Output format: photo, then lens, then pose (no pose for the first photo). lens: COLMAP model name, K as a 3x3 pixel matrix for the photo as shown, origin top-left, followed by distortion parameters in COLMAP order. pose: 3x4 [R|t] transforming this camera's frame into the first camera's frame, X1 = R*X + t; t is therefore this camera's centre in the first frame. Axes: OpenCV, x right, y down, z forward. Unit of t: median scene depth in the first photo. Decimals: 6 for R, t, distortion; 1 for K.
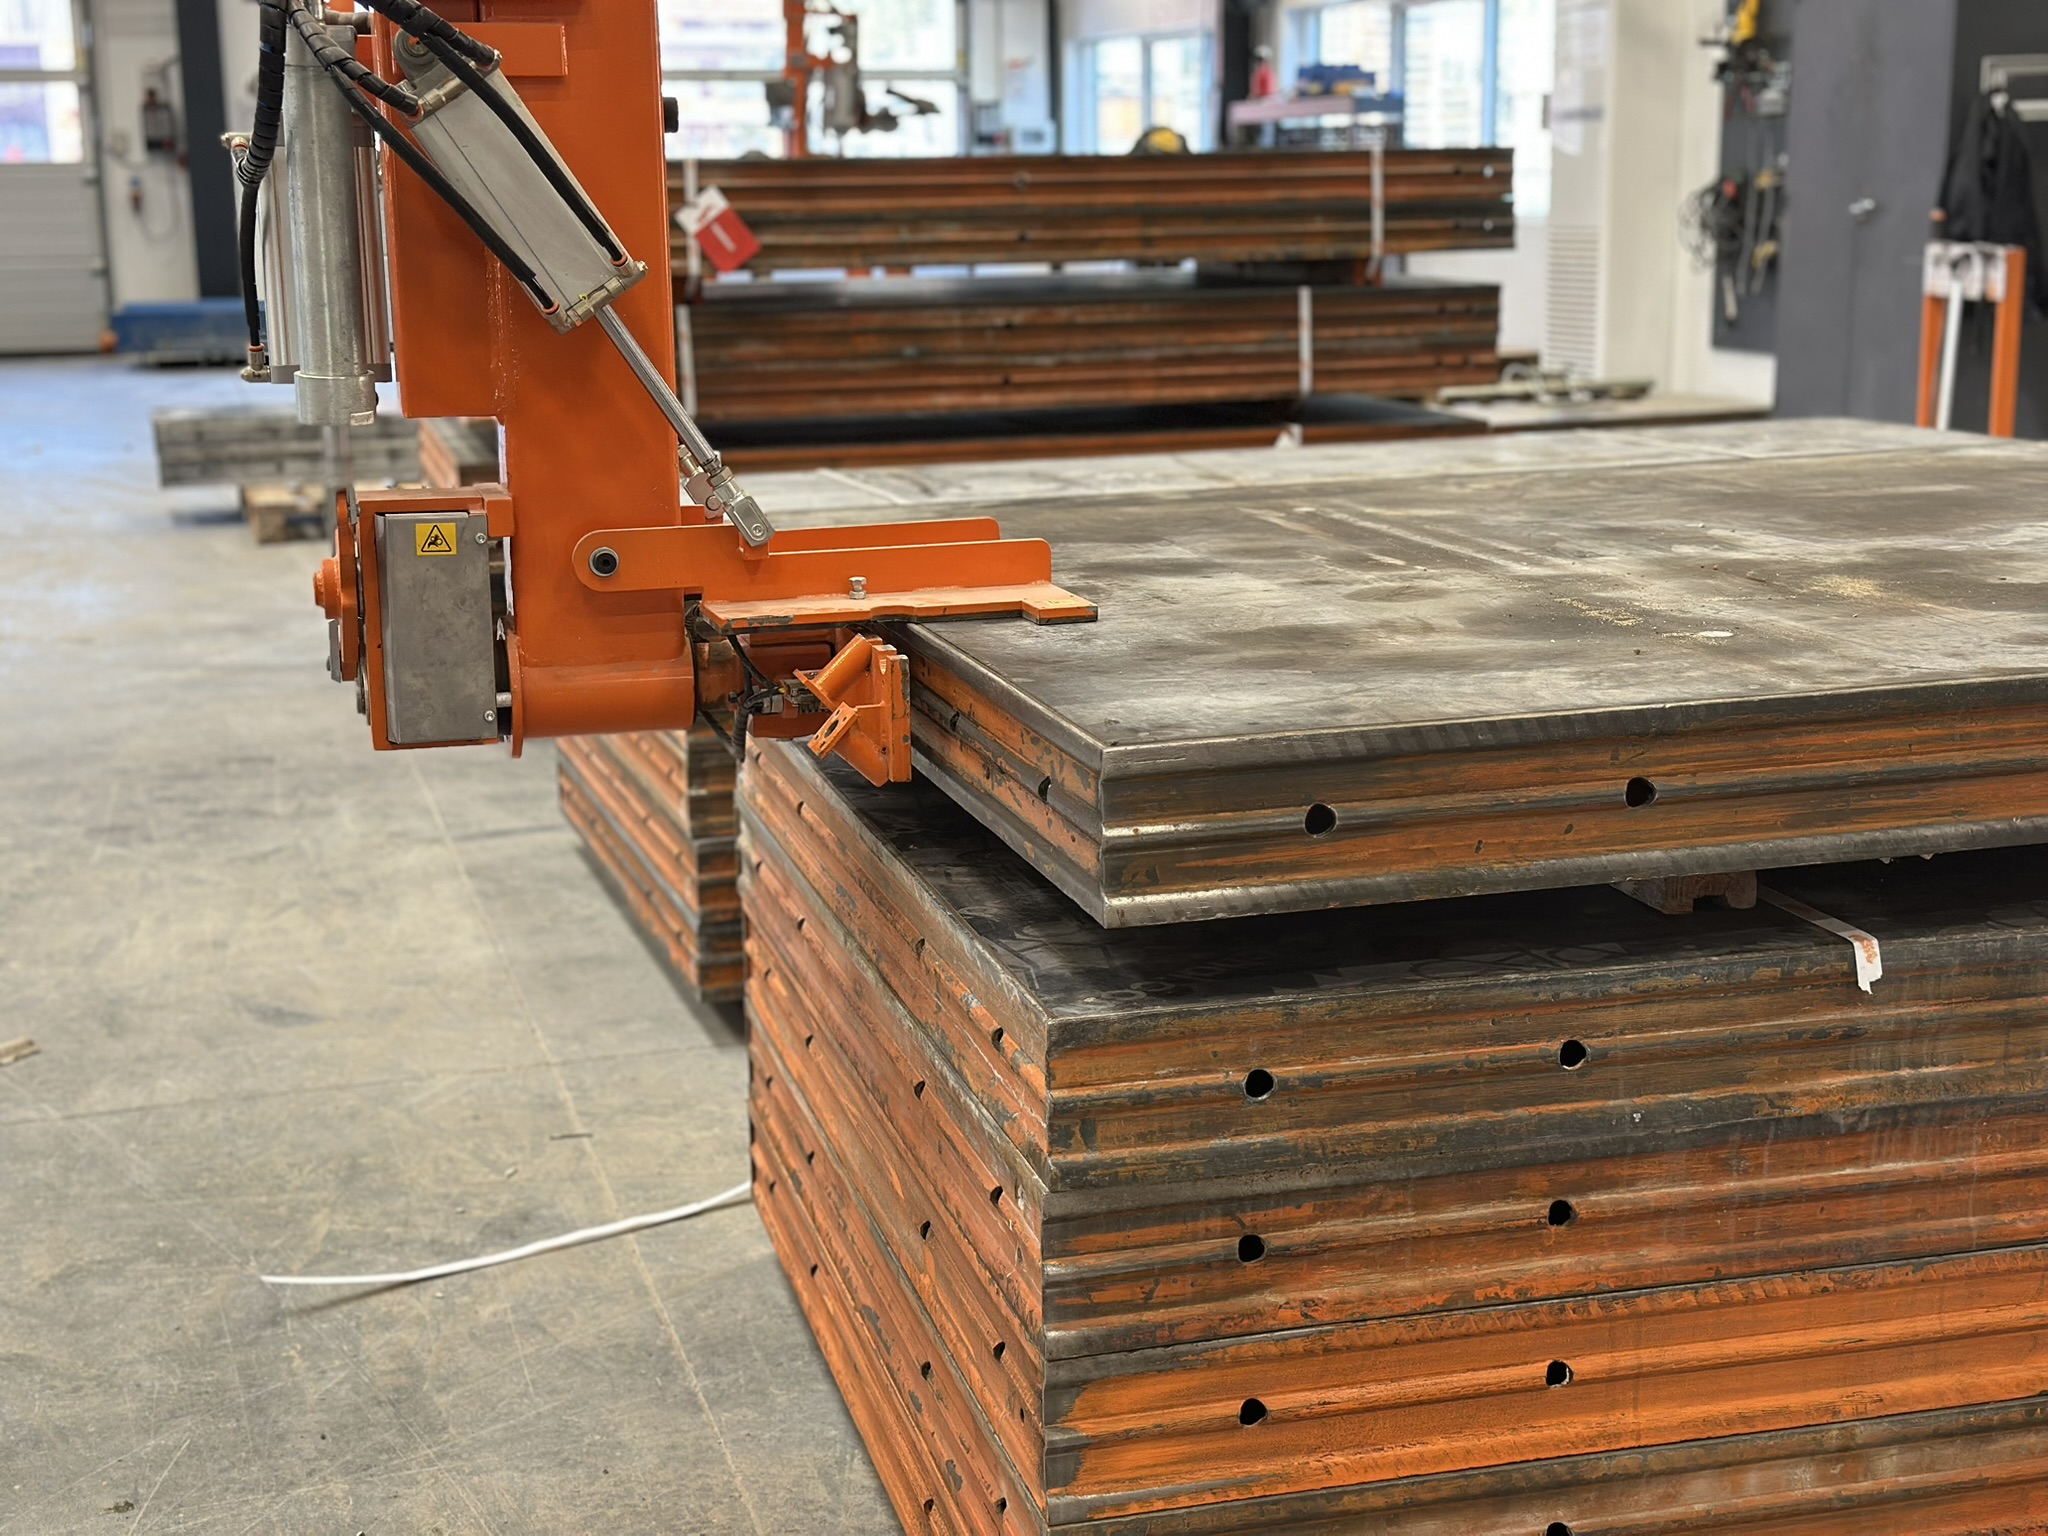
lens RADIAL K [[2840.3, 0, 1024.0], [0, 2840.3, 768.0], [0, 0, 1]] dist [0.082591, -0.065014]
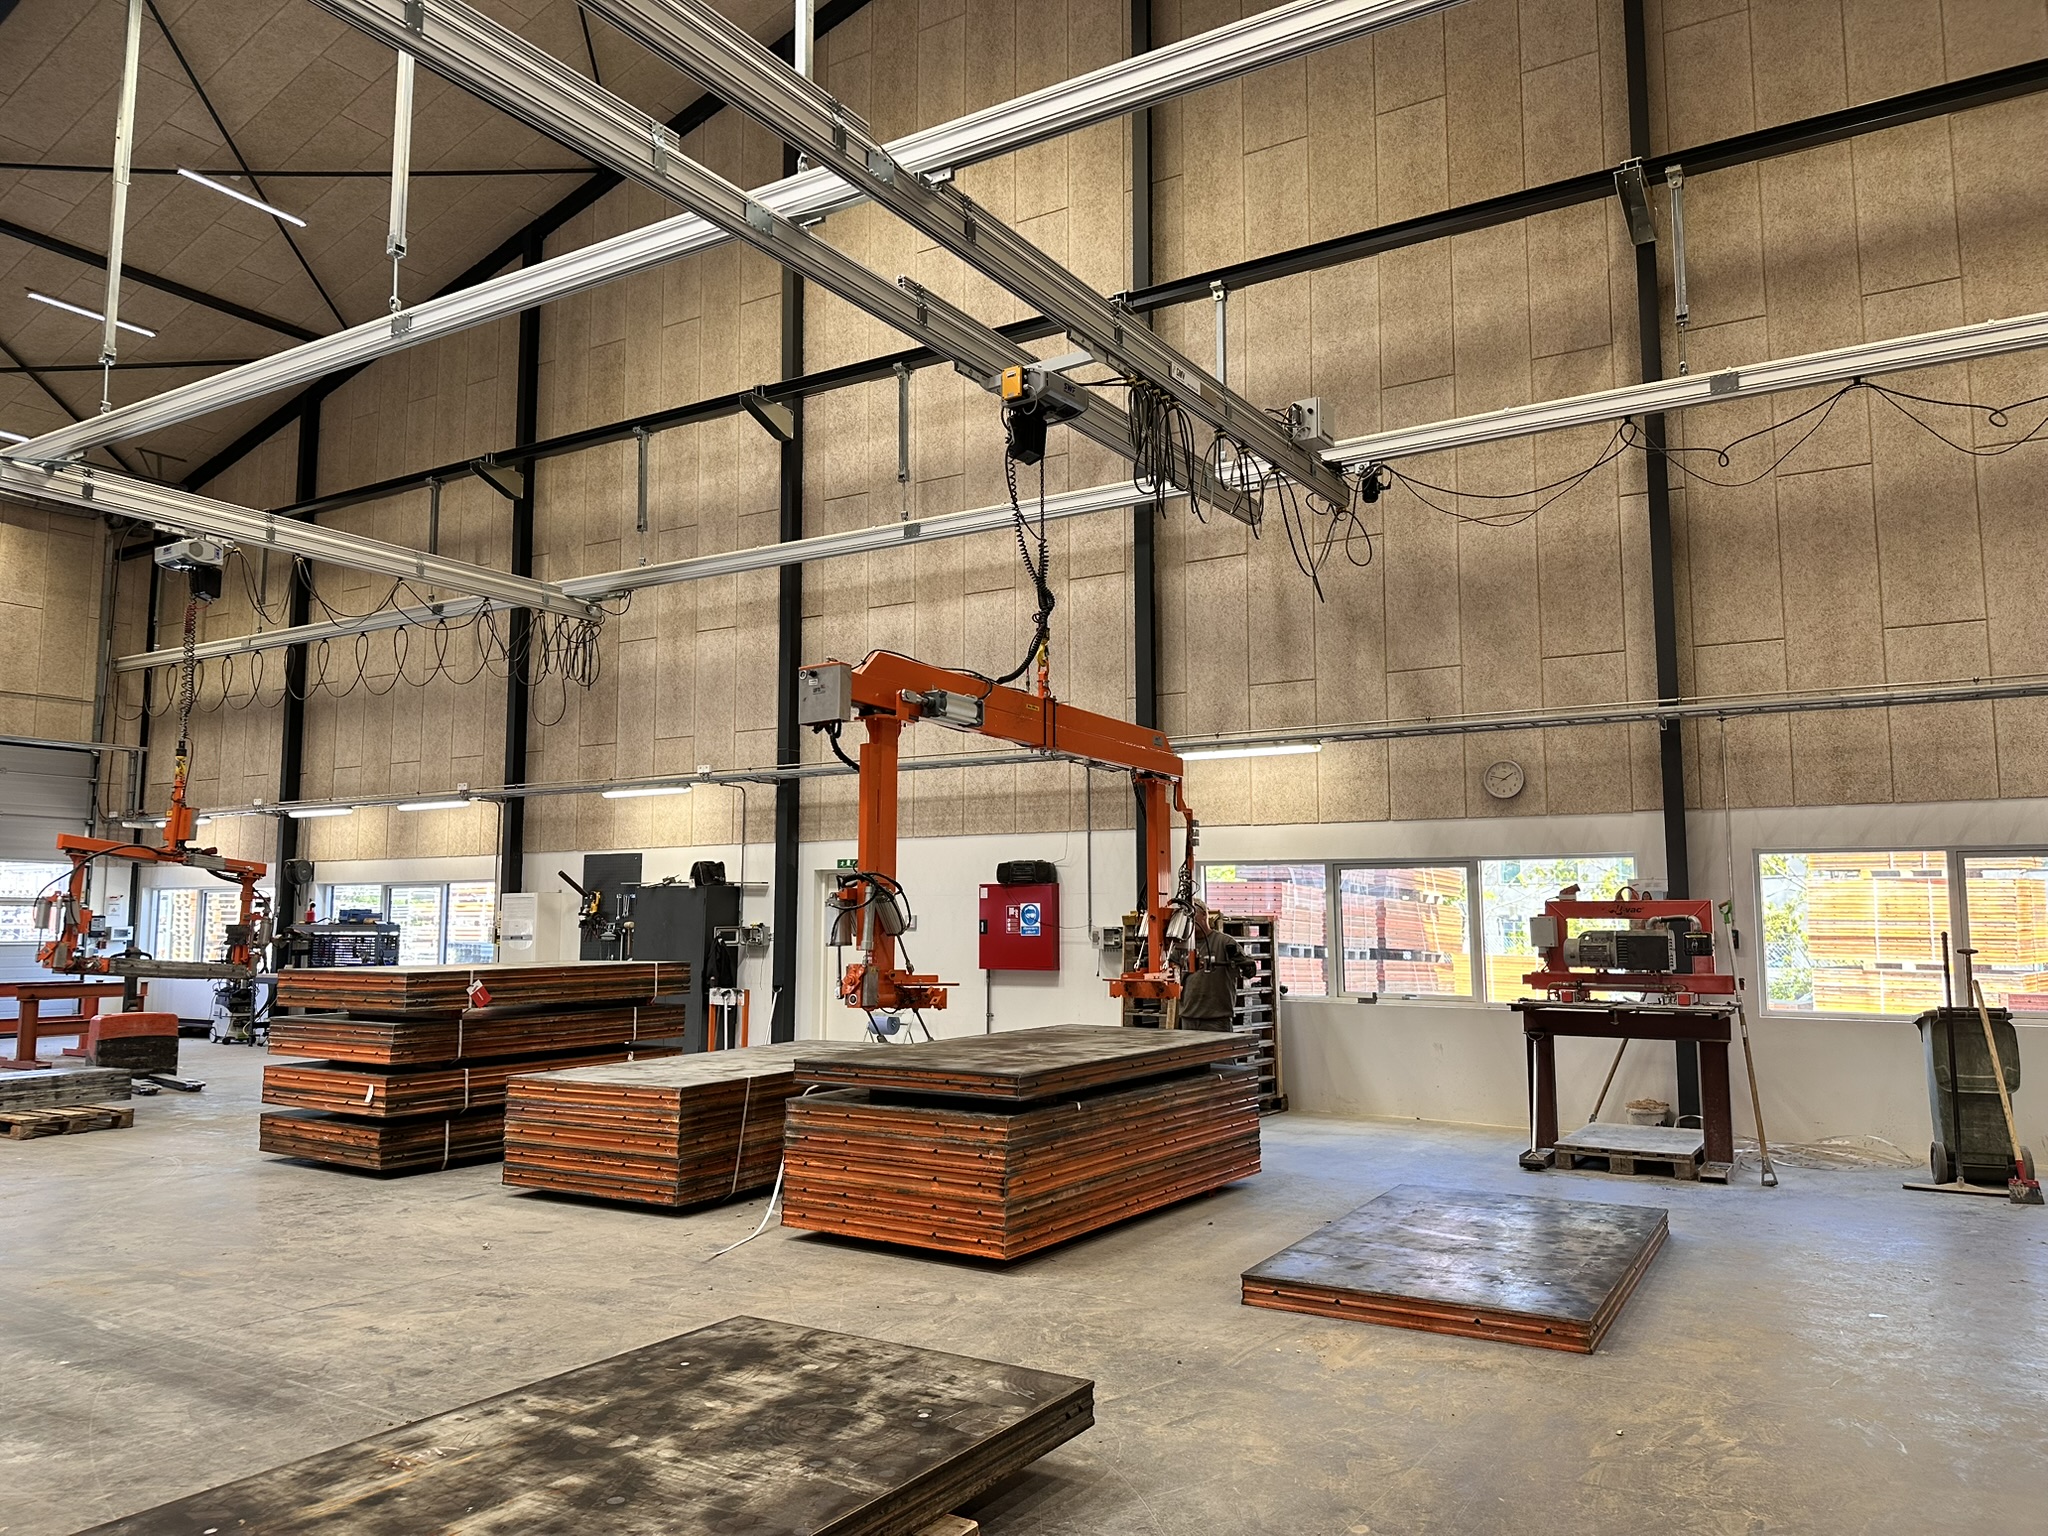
lens RADIAL K [[1415.8, 0, 1024.0], [0, 1415.8, 768.0], [0, 0, 1]] dist [0.097680, -0.139816]
pose [[0.735090, 0.089524, 0.672033, -0.479579], [0.129169, 0.954593, -0.268454, 0.043011], [-0.665552, 0.284143, 0.690148, -0.329937]]
